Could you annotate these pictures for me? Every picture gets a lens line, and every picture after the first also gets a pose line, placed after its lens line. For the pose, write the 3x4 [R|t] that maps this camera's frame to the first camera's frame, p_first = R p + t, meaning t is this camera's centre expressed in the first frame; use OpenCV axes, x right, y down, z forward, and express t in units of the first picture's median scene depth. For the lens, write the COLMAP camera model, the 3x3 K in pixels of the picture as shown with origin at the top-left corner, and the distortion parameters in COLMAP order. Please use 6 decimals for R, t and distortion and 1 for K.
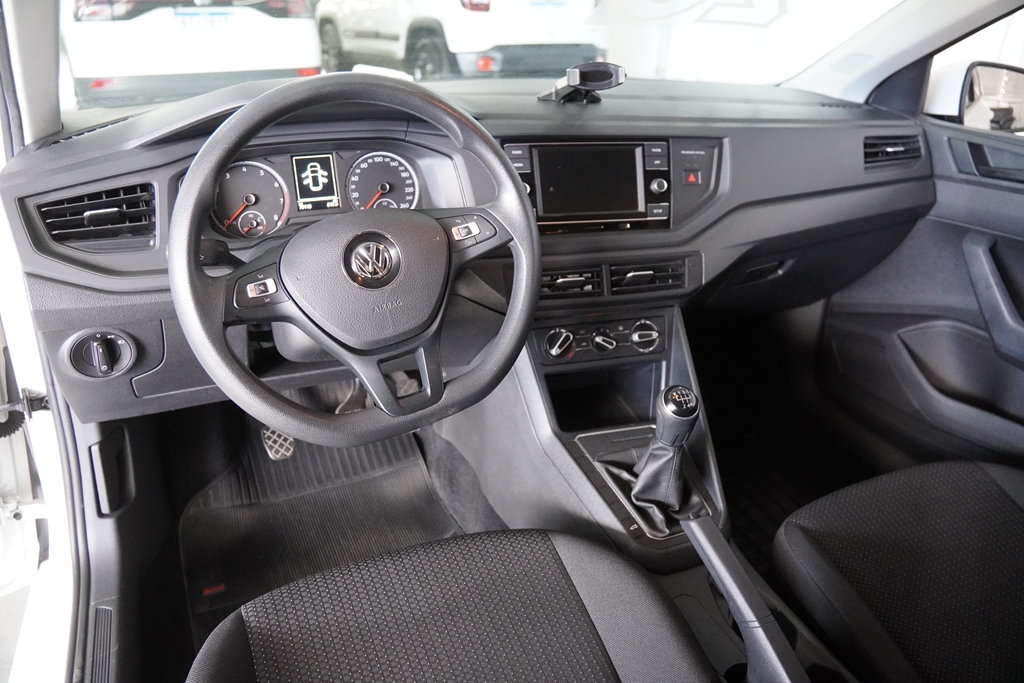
lens RADIAL K [[771.5, 0, 512.0], [0, 771.5, 341.5], [0, 0, 1]] dist [-0.118733, 0.087732]
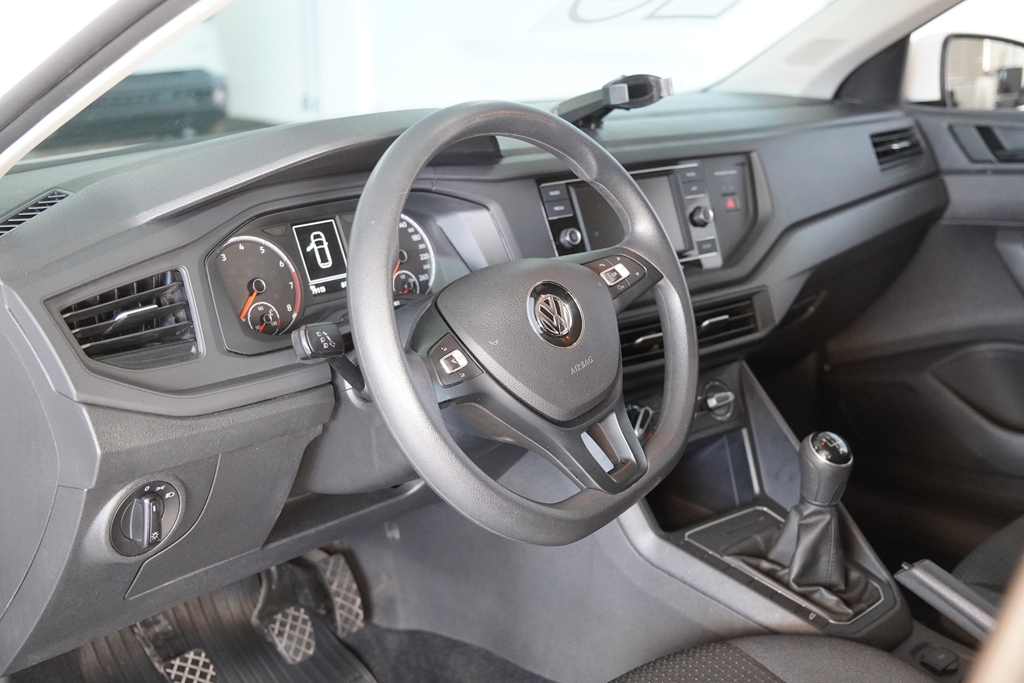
lens RADIAL K [[1360.9, 0, 512.0], [0, 1360.9, 341.5], [0, 0, 1]] dist [0.144262, 0.033242]
pose [[0.917400, -0.142599, 0.371542, -0.571976], [0.203785, 0.970239, -0.130797, 0.079307], [-0.341833, 0.195707, 0.919157, -0.259067]]
